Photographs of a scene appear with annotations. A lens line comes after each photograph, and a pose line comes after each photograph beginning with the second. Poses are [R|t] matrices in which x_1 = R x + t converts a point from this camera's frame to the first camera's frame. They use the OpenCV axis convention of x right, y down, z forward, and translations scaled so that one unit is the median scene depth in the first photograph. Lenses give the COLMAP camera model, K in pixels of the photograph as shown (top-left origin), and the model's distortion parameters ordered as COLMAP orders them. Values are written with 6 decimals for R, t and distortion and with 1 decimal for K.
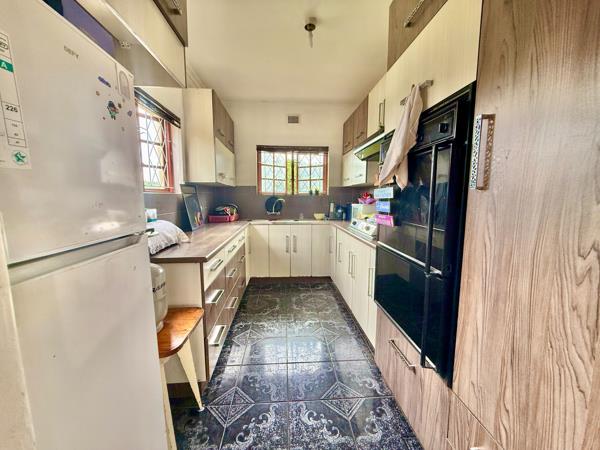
lens RADIAL K [[239.3, 0, 300.5], [0, 239.3, 224.0], [0, 0, 1]] dist [-0.002167, 0.000453]
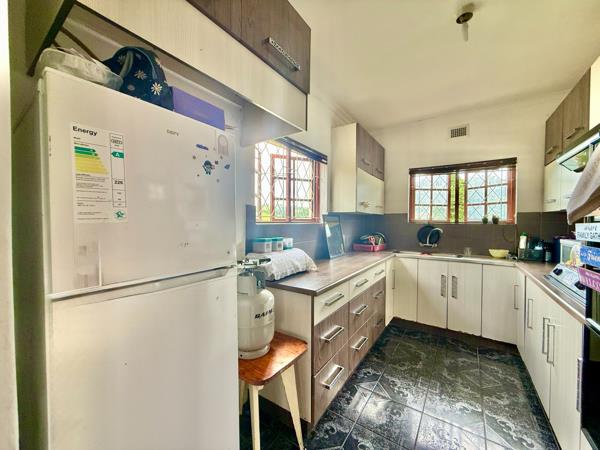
lens RADIAL K [[239.3, 0, 299.6], [0, 239.3, 224.2], [0, 0, 1]] dist [-0.002167, 0.000453]
pose [[0.780306, 0.010914, -0.625302, 0.086192], [-0.074737, 0.994310, -0.075909, -0.029199], [0.620916, 0.105965, 0.776682, 0.084616]]
